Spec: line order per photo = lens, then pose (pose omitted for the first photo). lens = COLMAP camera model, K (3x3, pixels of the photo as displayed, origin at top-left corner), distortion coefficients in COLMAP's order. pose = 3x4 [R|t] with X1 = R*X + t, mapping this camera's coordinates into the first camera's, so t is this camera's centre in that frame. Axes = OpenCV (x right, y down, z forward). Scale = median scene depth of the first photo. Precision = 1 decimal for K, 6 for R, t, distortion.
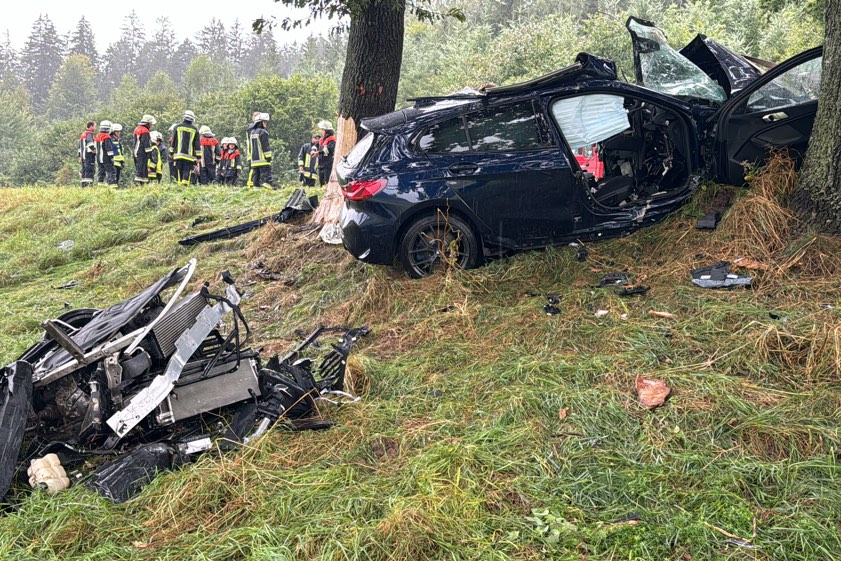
lens RADIAL K [[1060.6, 0, 420.5], [0, 1060.6, 280.5], [0, 0, 1]] dist [0.033715, 0.007484]
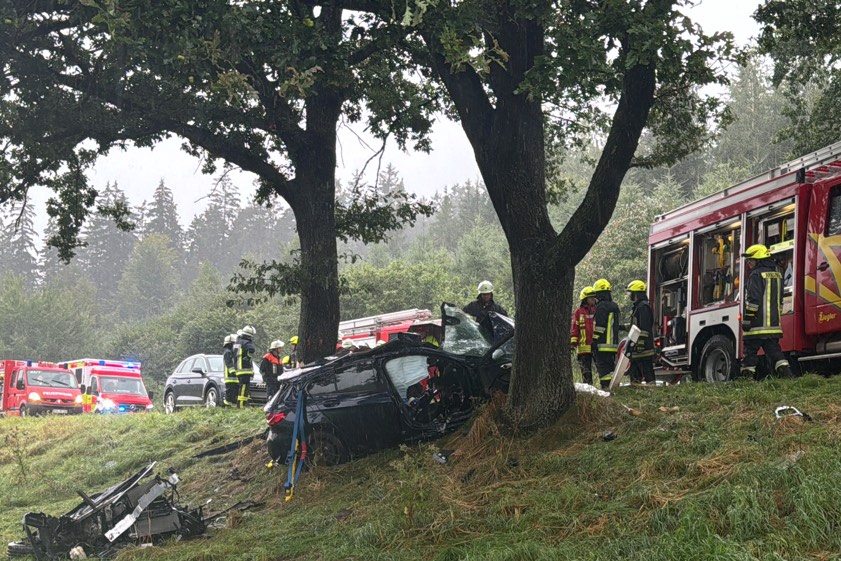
lens RADIAL K [[1375.2, 0, 420.5], [0, 1375.2, 280.5], [0, 0, 1]] dist [0.128022, 0.020304]
pose [[0.991919, -0.049379, -0.116869, 0.435822], [0.029642, 0.985856, -0.164951, 0.063711], [0.123361, 0.160154, 0.979353, -1.111810]]
